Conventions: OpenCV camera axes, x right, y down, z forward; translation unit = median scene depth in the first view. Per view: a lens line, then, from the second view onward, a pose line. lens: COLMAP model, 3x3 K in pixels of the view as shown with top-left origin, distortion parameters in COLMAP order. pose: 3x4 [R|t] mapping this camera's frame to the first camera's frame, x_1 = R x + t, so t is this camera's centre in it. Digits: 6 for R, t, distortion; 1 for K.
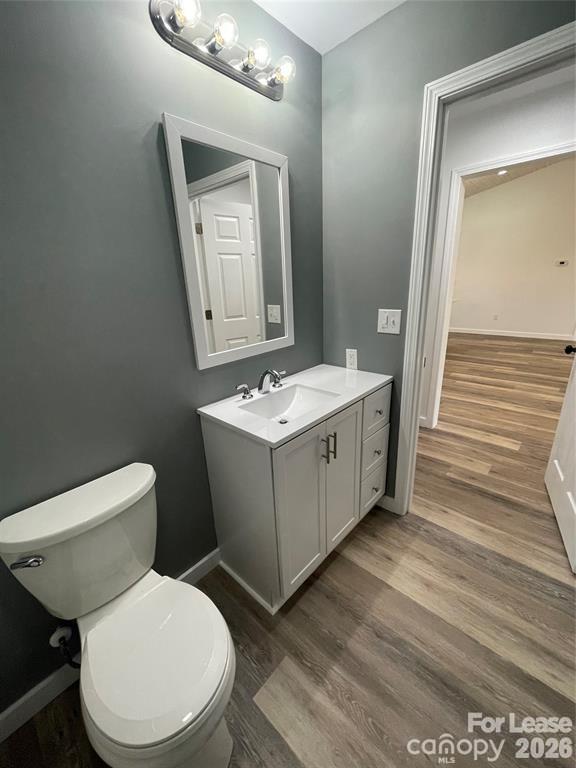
lens RADIAL K [[309.5, 0, 292.1], [0, 309.5, 384.4], [0, 0, 1]] dist [0.005568, -0.000305]
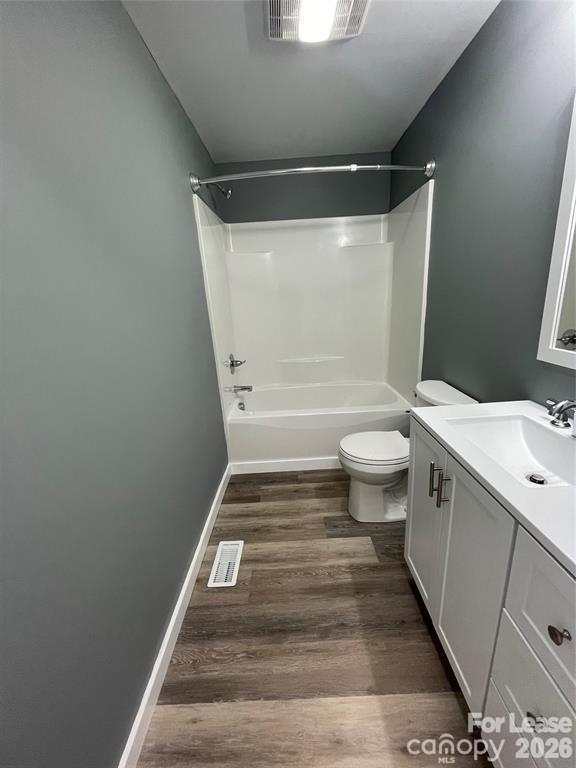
lens RADIAL K [[309.5, 0, 290.2], [0, 309.5, 386.2], [0, 0, 1]] dist [0.005568, -0.000305]
pose [[-0.737124, 0.271862, -0.618659, 0.852693], [-0.121857, 0.847021, 0.517404, -0.380998], [0.664680, 0.456778, -0.591231, 1.170886]]
